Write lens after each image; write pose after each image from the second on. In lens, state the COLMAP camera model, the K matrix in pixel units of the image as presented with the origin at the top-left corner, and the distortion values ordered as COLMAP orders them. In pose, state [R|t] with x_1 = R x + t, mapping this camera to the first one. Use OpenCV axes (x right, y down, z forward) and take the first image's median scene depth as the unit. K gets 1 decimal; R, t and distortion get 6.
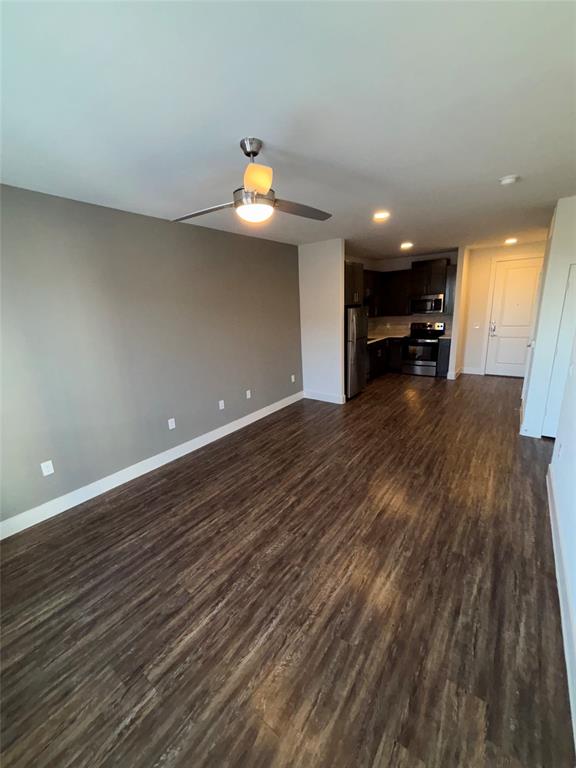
lens RADIAL K [[309.7, 0, 288.0], [0, 309.7, 384.9], [0, 0, 1]] dist [0.001887, 0.001353]
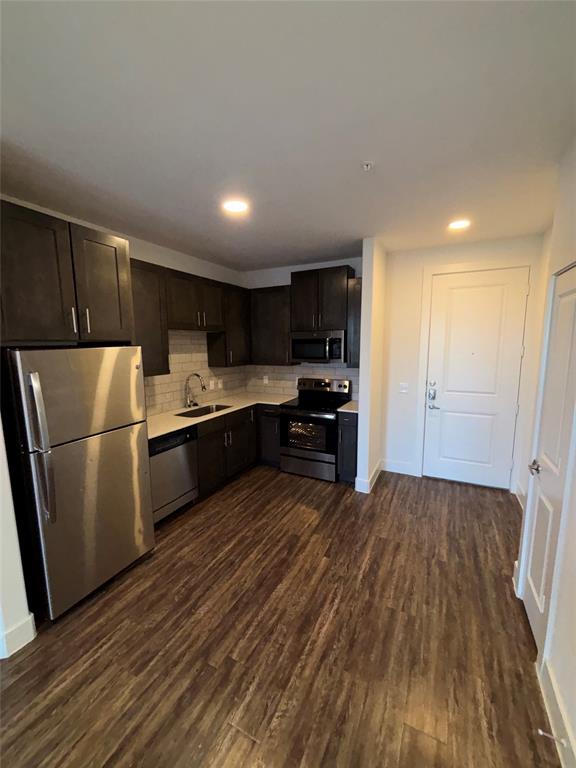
lens RADIAL K [[309.7, 0, 285.3], [0, 309.7, 385.9], [0, 0, 1]] dist [0.001887, 0.001353]
pose [[0.986835, 0.015240, 0.161009, 0.777619], [0.003378, 0.993391, -0.114734, -0.330585], [-0.161693, 0.113767, 0.980261, 1.232243]]
